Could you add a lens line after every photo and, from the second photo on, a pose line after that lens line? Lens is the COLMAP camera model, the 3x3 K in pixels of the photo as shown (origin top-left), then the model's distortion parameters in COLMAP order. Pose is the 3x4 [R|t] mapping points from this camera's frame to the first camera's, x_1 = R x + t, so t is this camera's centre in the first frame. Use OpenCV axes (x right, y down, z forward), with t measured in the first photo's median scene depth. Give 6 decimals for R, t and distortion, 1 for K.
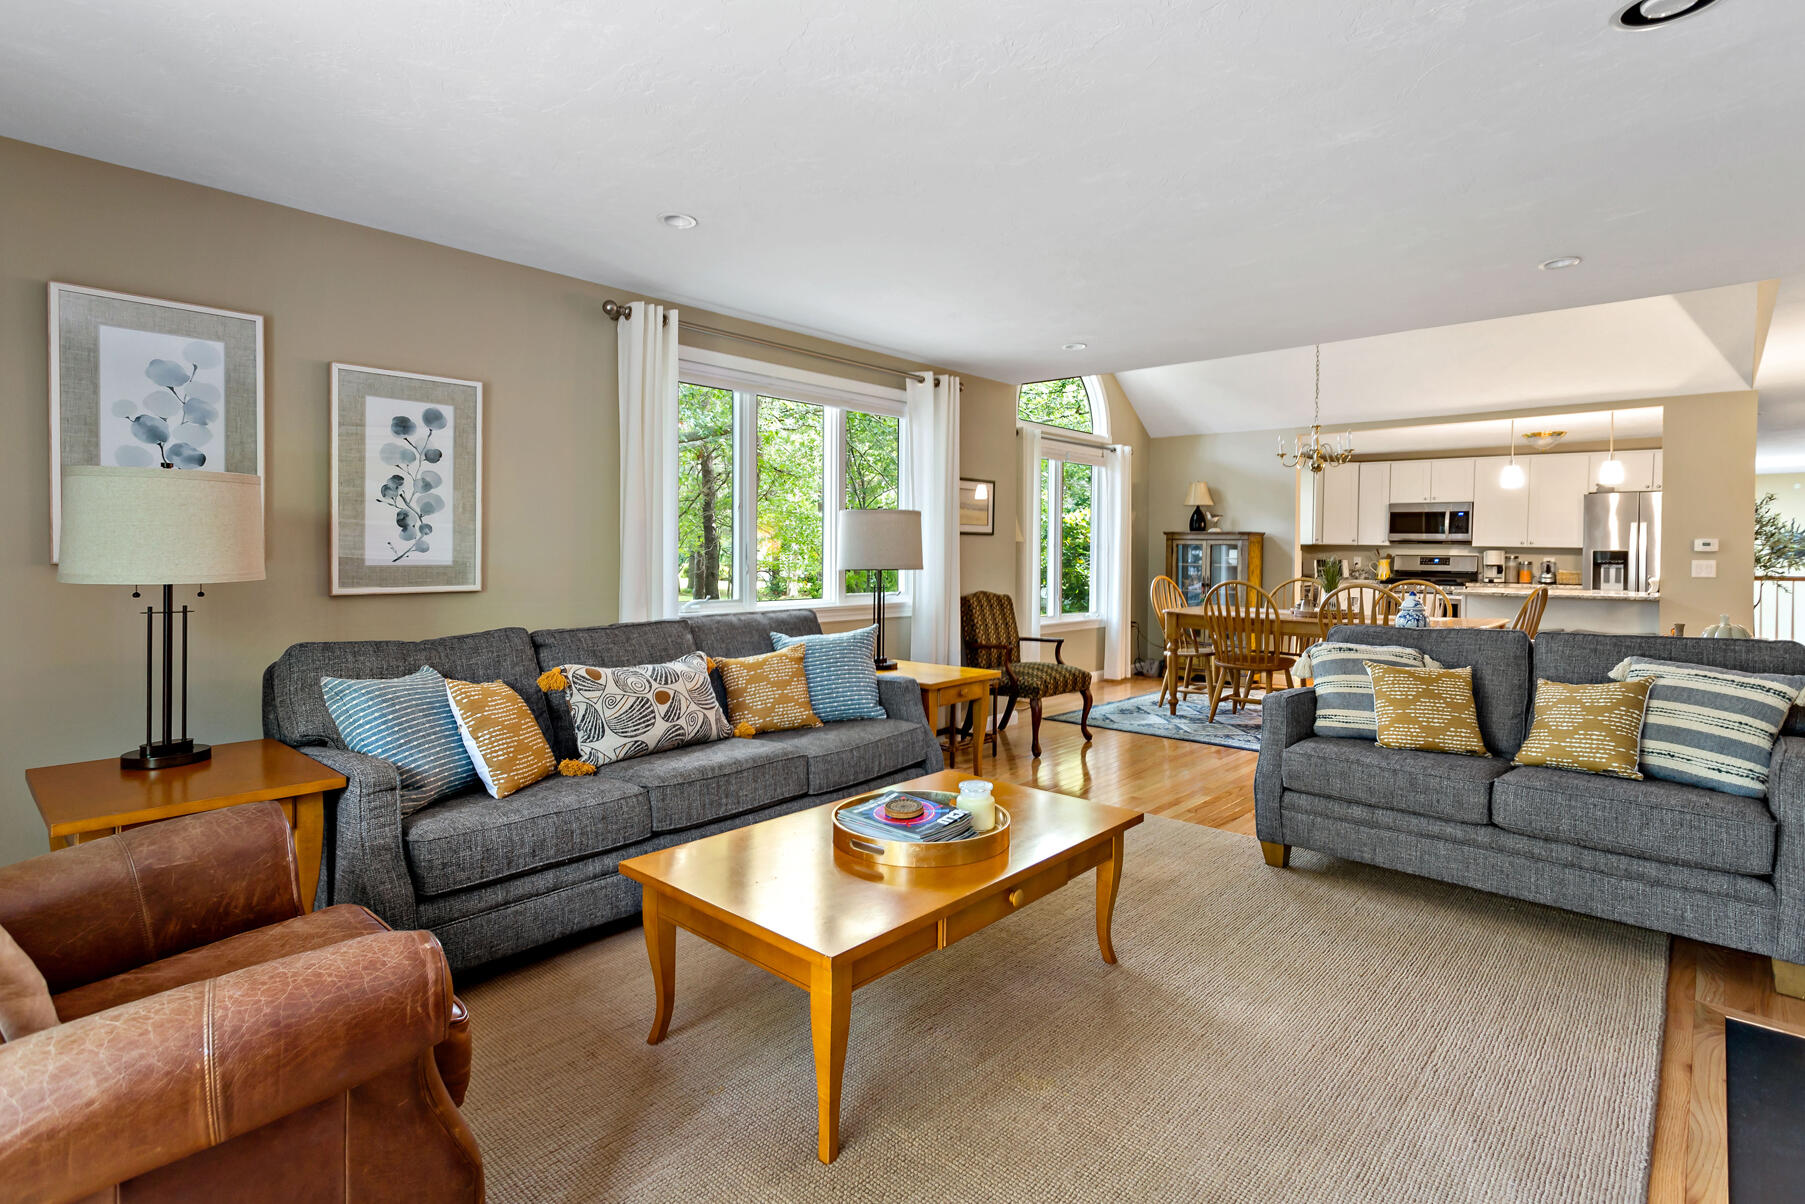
lens RADIAL K [[911.2, 0, 877.4], [0, 911.2, 559.4], [0, 0, 1]] dist [-0.003295, 0.002116]
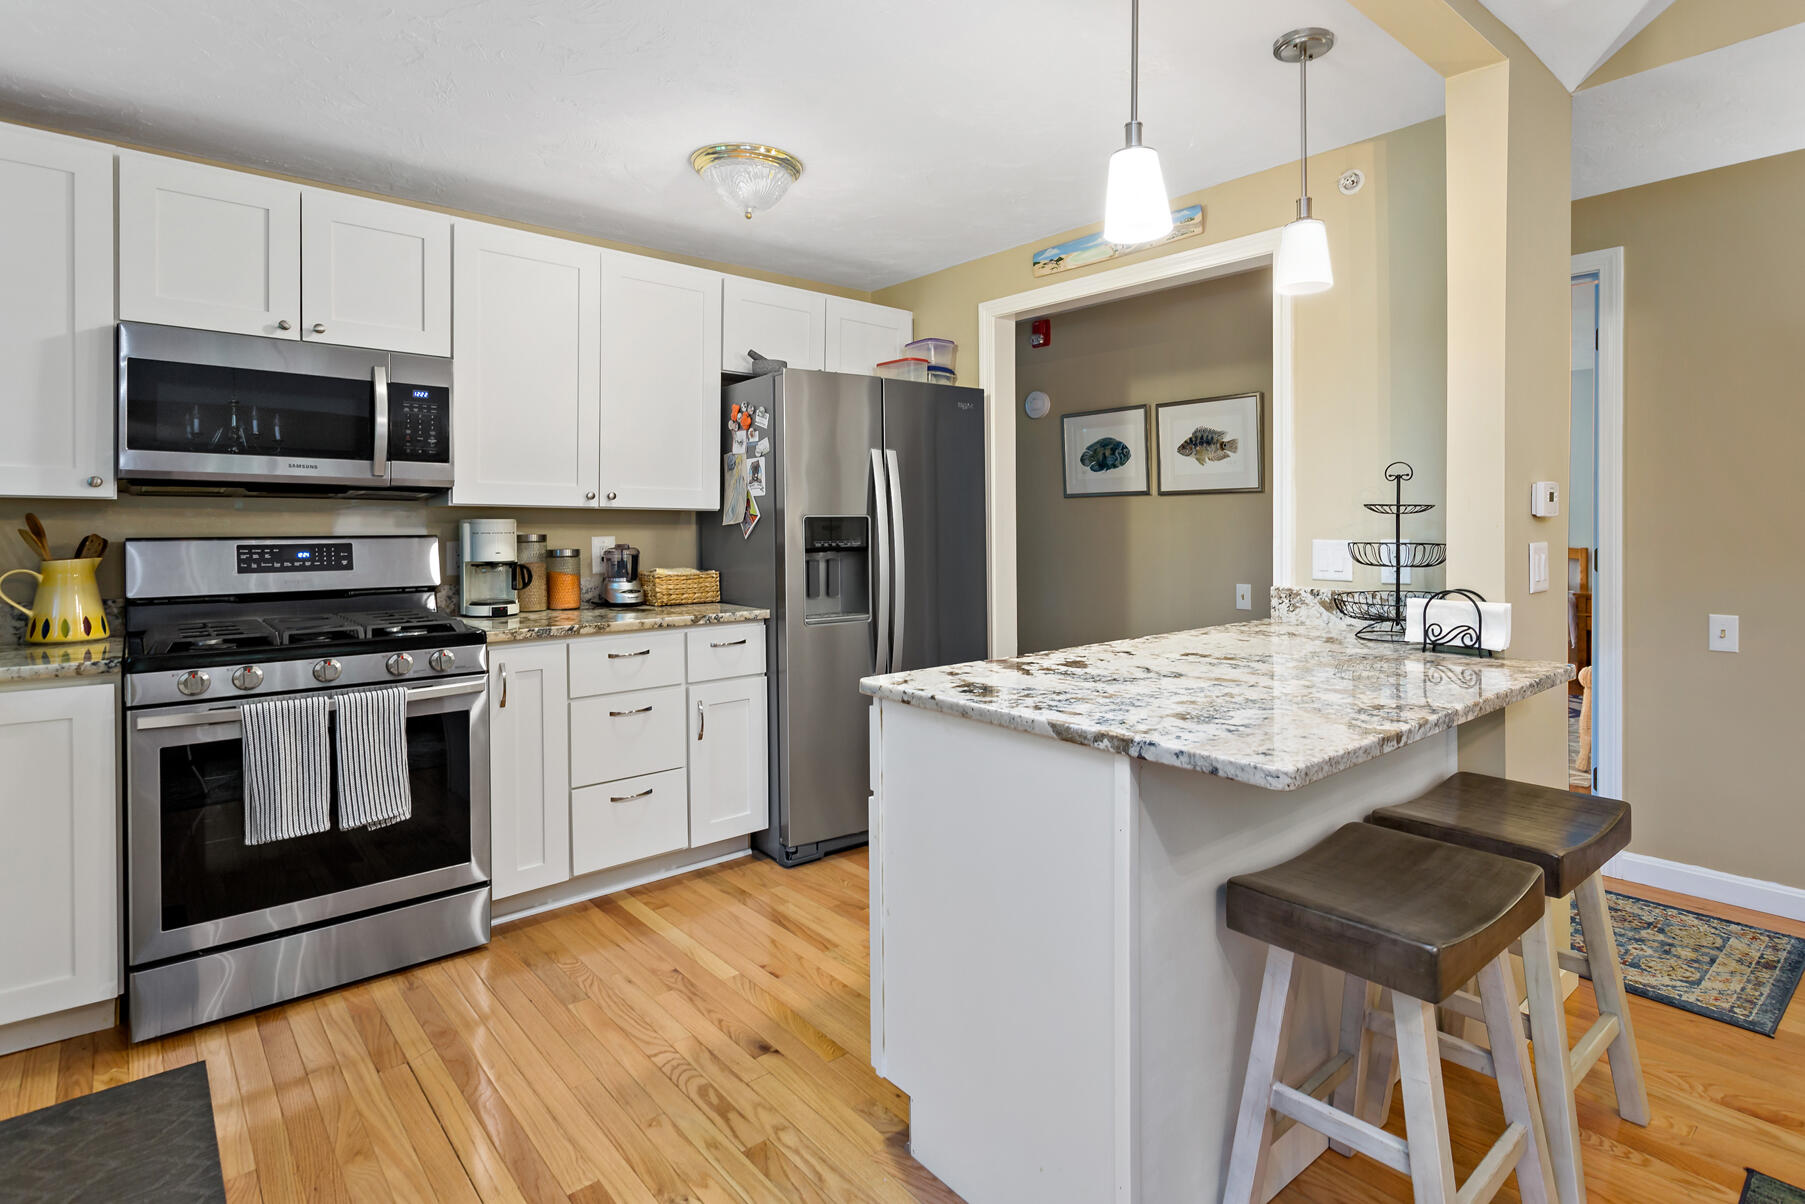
lens RADIAL K [[911.2, 0, 946.6], [0, 911.2, 522.9], [0, 0, 1]] dist [-0.003295, 0.002116]
pose [[0.098061, -0.009226, 0.995138, 0.370778], [0.014910, 0.999858, 0.007801, -0.008255], [-0.995069, 0.014072, 0.098184, 0.817339]]
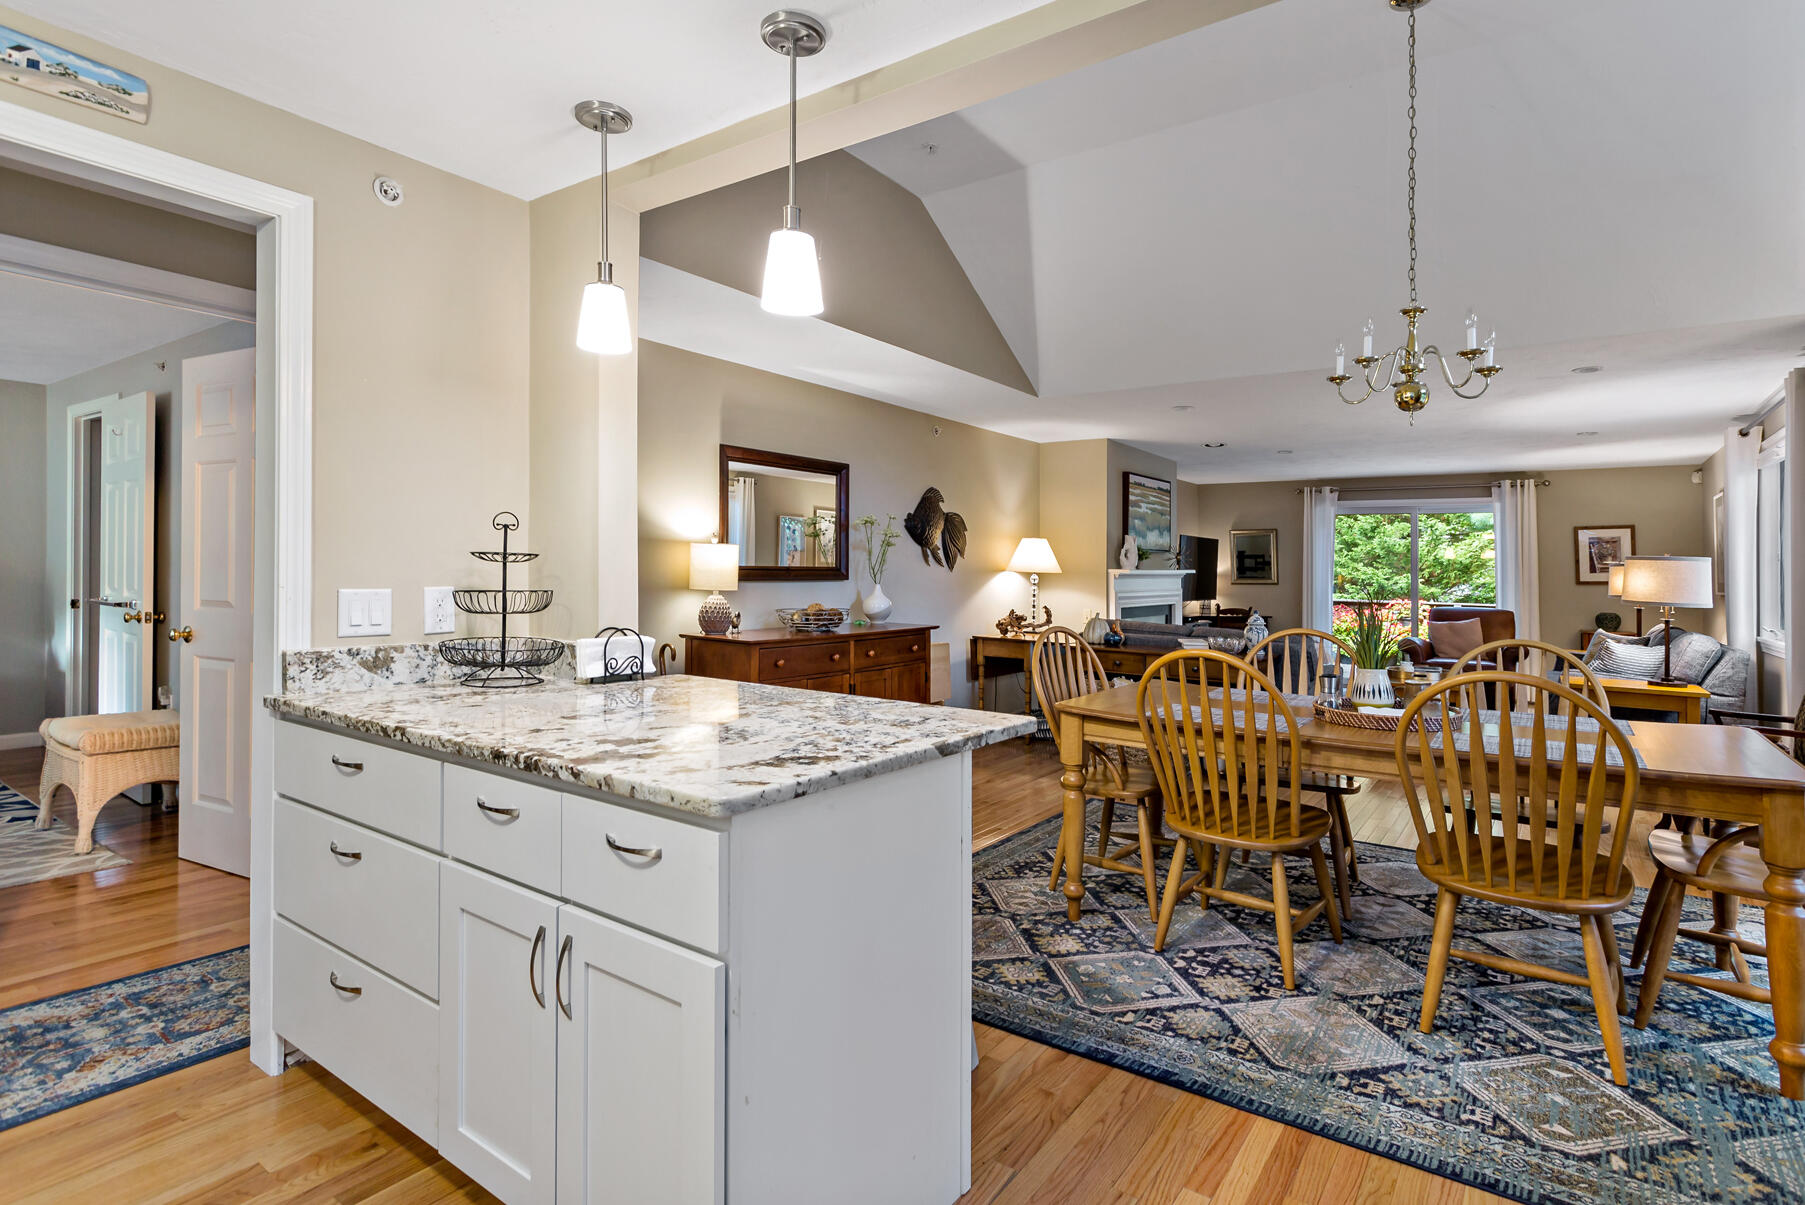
lens RADIAL K [[911.2, 0, 943.3], [0, 911.2, 576.1], [0, 0, 1]] dist [-0.003295, 0.002116]
pose [[-0.989368, -0.020752, -0.143944, 0.553007], [-0.022536, 0.999688, 0.010769, -0.008489], [0.143675, 0.013898, -0.989527, 0.995076]]
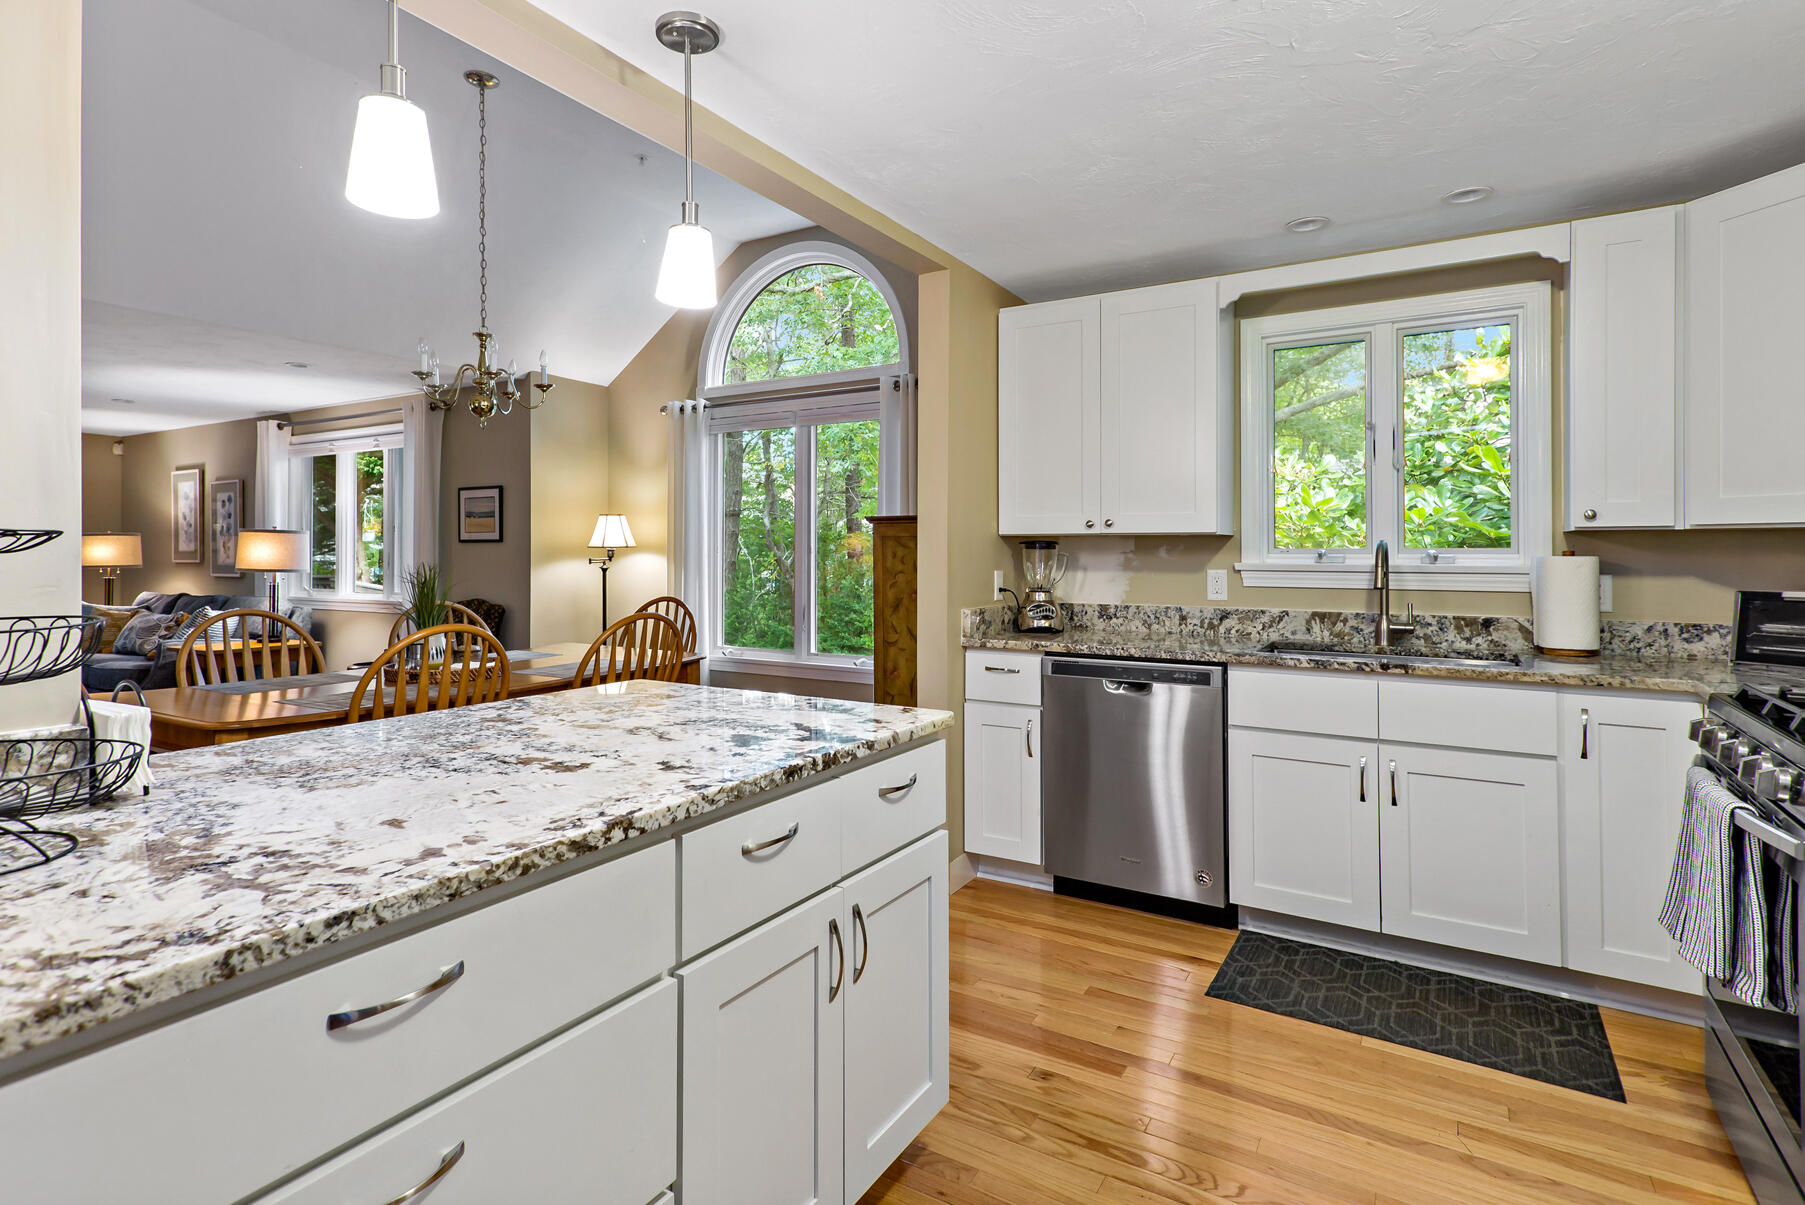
lens RADIAL K [[911.2, 0, 886.7], [0, 911.2, 545.6], [0, 0, 1]] dist [-0.003295, 0.002116]
pose [[0.194481, -0.015403, -0.980785, 0.760213], [-0.009310, 0.999803, -0.017548, -0.006207], [0.980862, 0.012544, 0.194299, 0.802189]]
